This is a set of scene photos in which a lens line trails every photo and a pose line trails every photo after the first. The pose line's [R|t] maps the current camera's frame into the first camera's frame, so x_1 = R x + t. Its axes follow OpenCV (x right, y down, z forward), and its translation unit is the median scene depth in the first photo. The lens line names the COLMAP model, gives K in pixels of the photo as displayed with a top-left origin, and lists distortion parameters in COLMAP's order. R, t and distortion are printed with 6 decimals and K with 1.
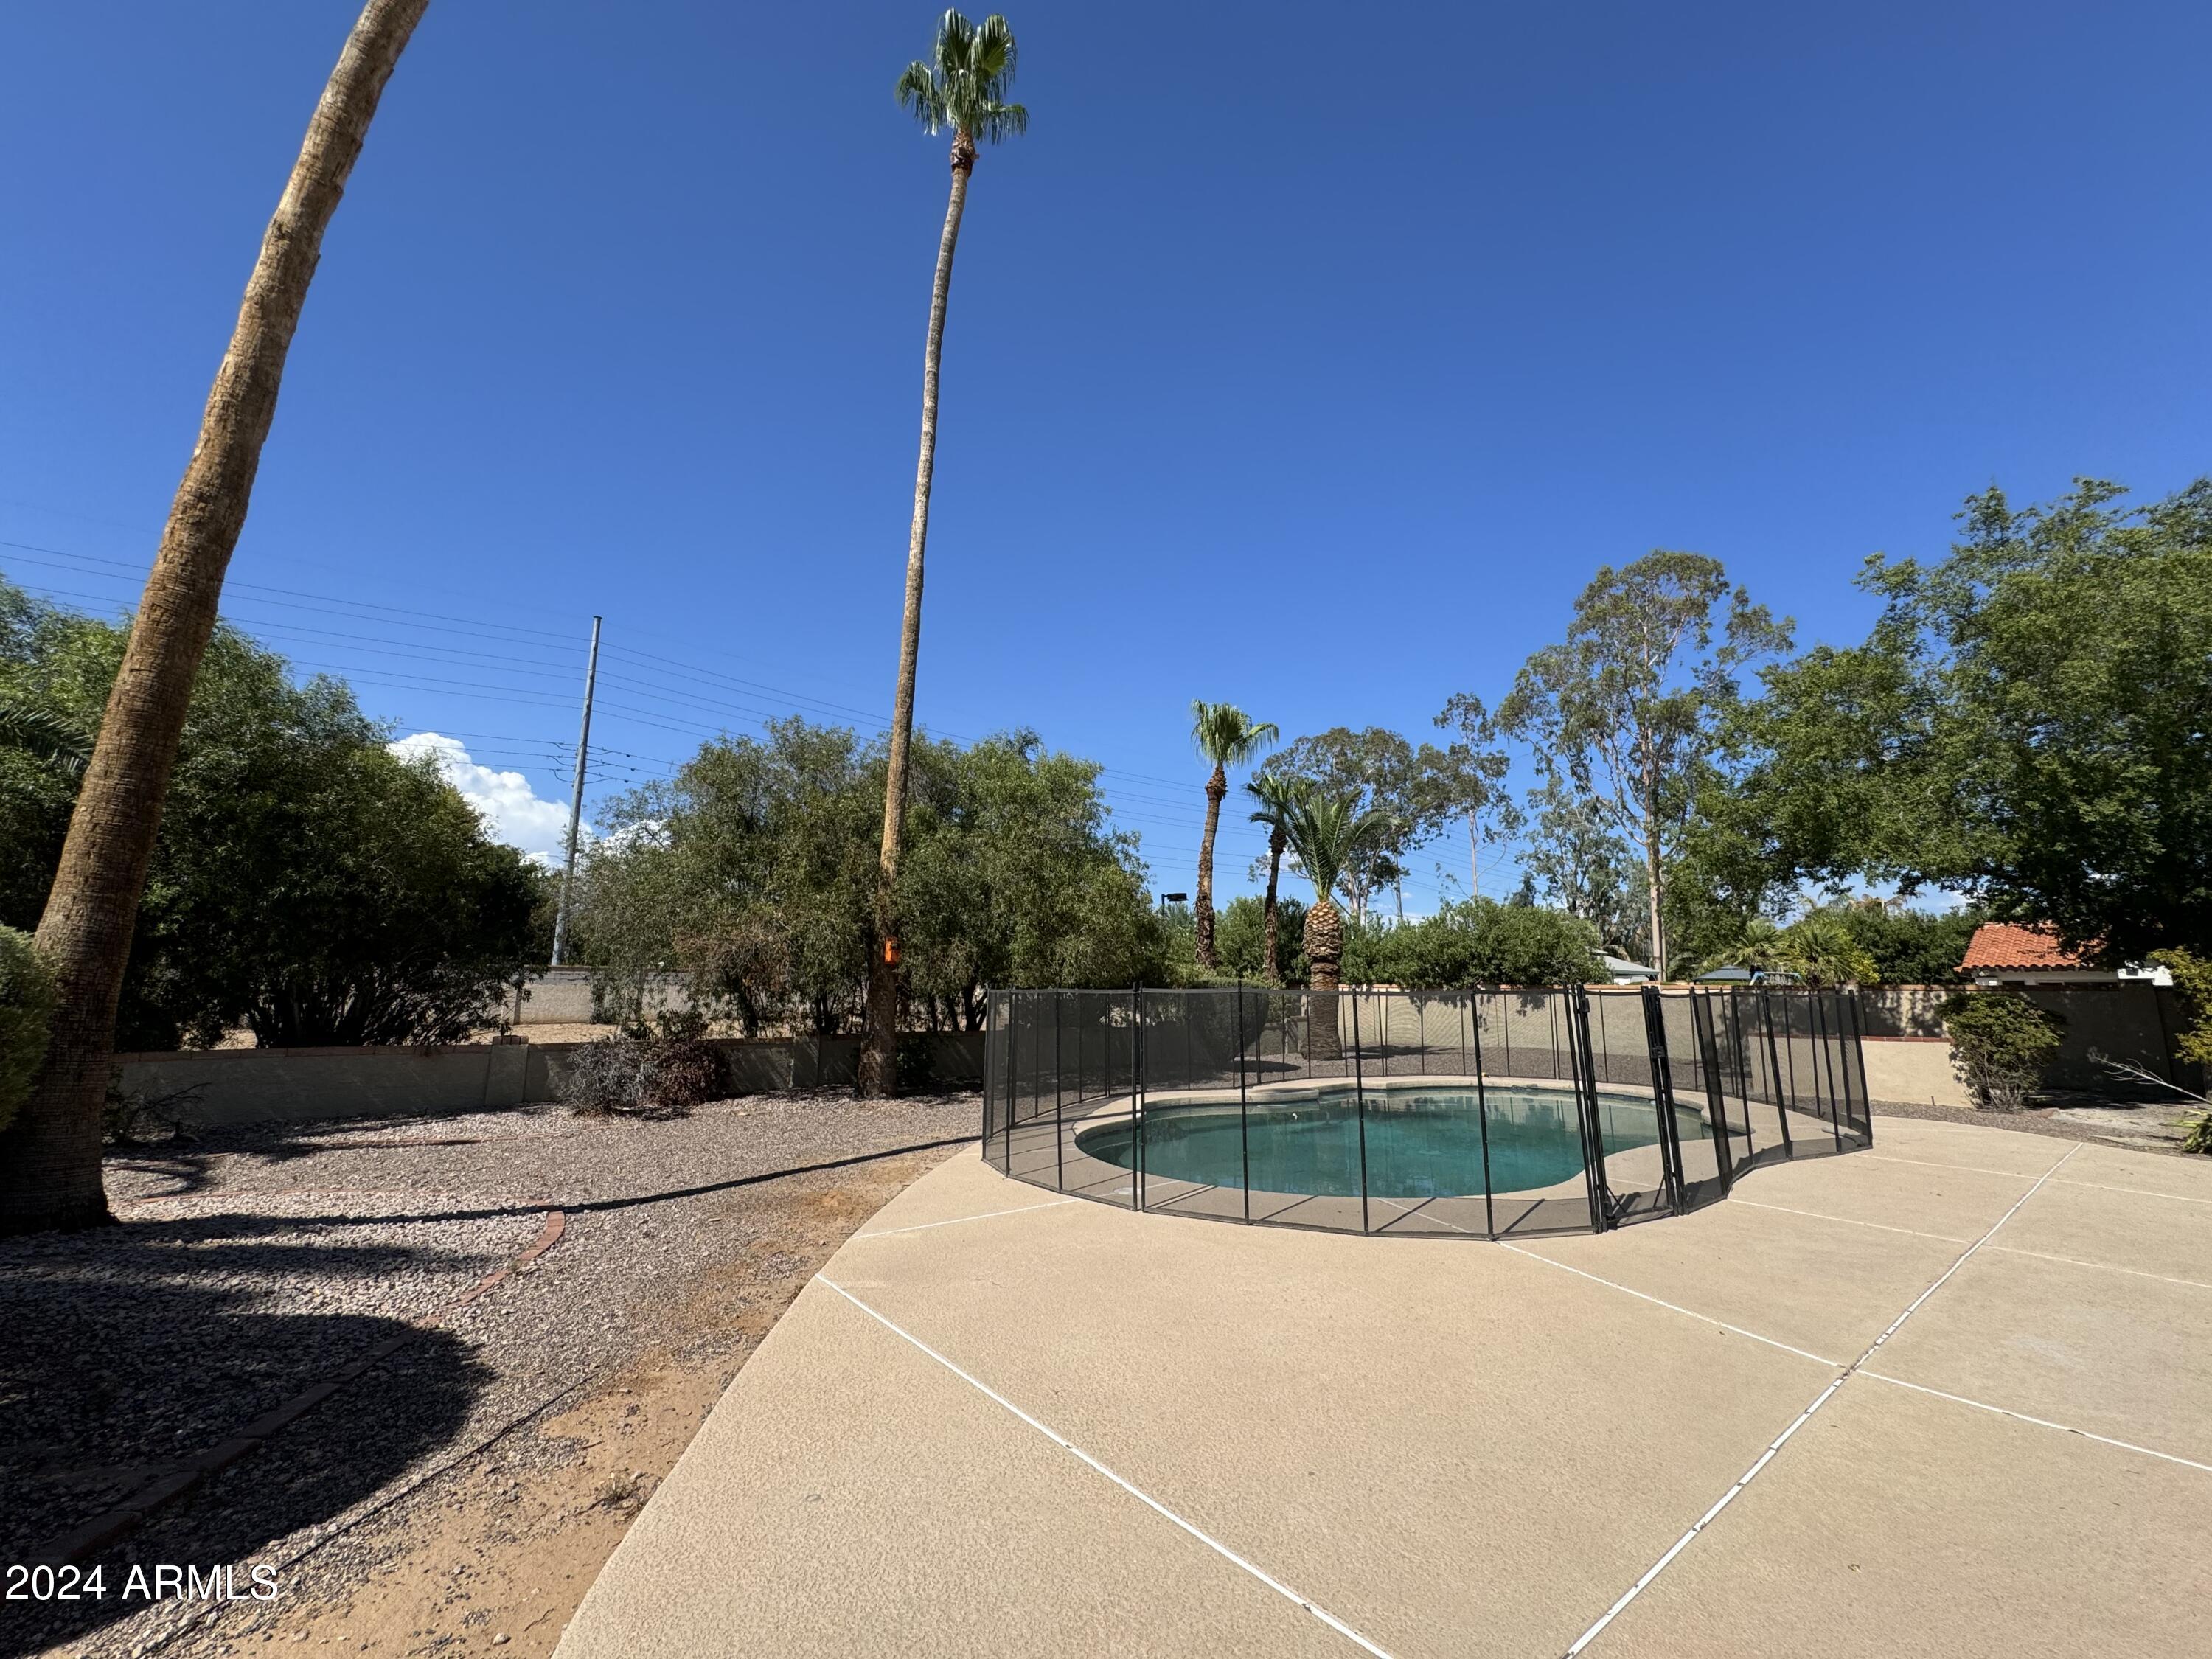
lens RADIAL K [[897.0, 0, 1106.0], [0, 897.0, 829.5], [0, 0, 1]] dist [-0.003319, 0.002424]
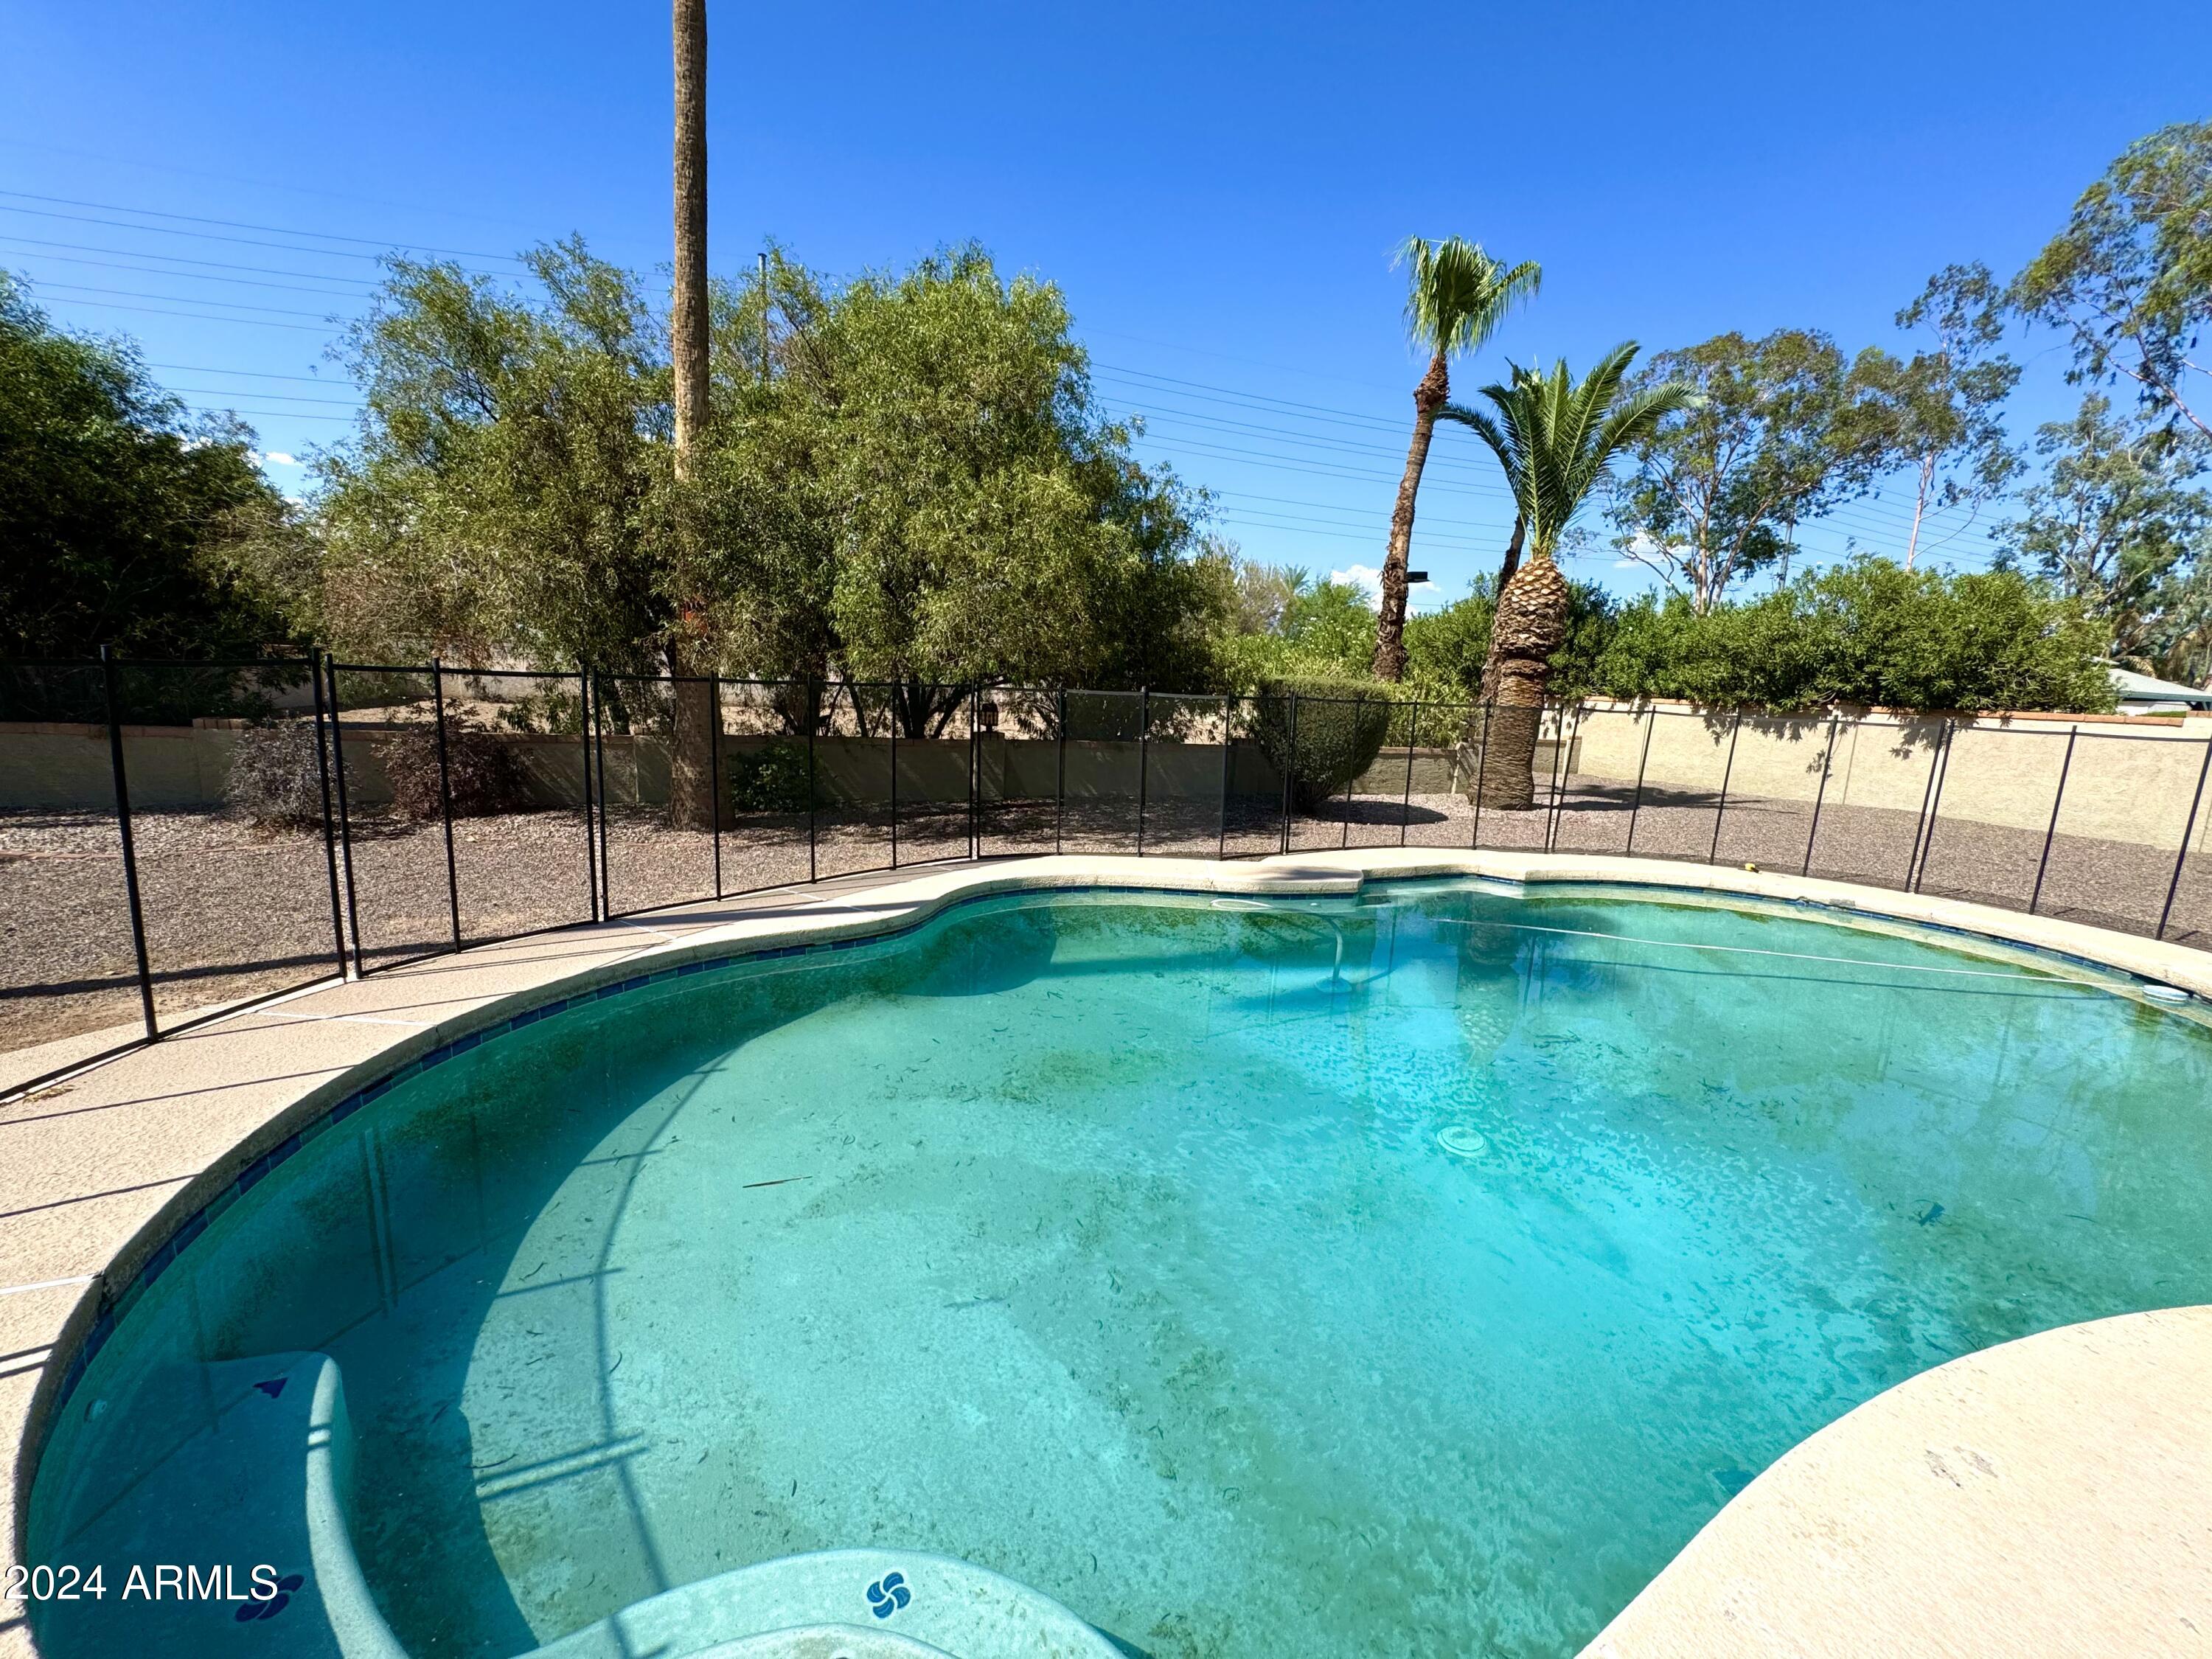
lens RADIAL K [[897.0, 0, 1106.0], [0, 897.0, 829.5], [0, 0, 1]] dist [-0.003319, 0.002424]
pose [[0.945435, 0.084684, -0.314612, 0.130013], [0.022094, 0.946743, 0.321231, 0.040164], [0.325060, -0.310654, 0.893214, 0.231672]]
